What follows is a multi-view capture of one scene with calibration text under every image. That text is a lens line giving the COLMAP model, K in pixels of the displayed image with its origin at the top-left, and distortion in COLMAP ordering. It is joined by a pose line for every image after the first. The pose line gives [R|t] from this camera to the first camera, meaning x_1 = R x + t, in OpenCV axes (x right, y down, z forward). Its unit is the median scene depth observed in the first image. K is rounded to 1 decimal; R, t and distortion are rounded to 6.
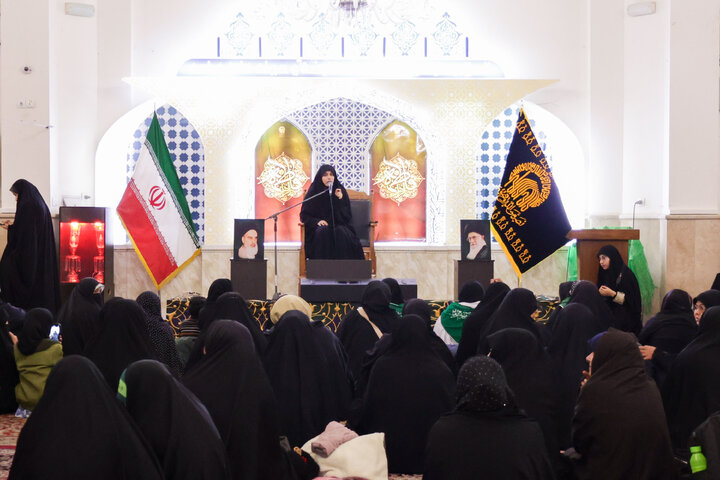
lens RADIAL K [[1334.3, 0, 333.6], [0, 1334.3, 236.0], [0, 0, 1]] dist [0.067554, 0.000000]
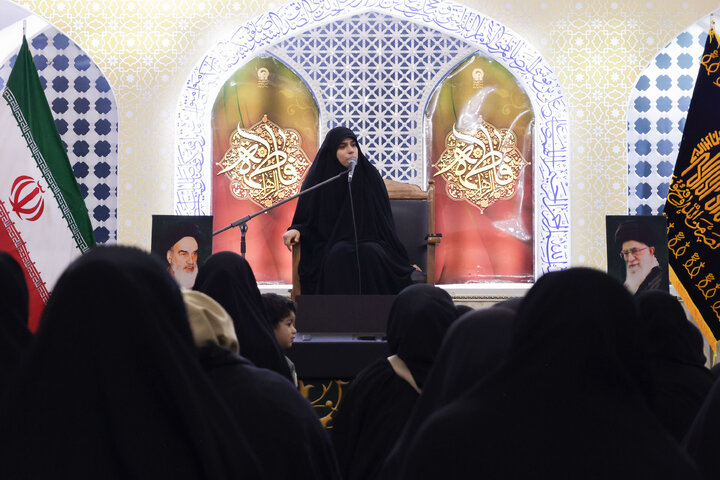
lens RADIAL K [[1784.5, 0, 356.1], [0, 1784.5, 239.4], [0, 0, 1]] dist [0.005226, 0.000000]
pose [[0.999760, -0.003035, -0.021716, 0.014152], [0.001506, 0.997540, -0.070079, 0.037281], [0.021876, 0.070029, 0.997305, 0.291434]]
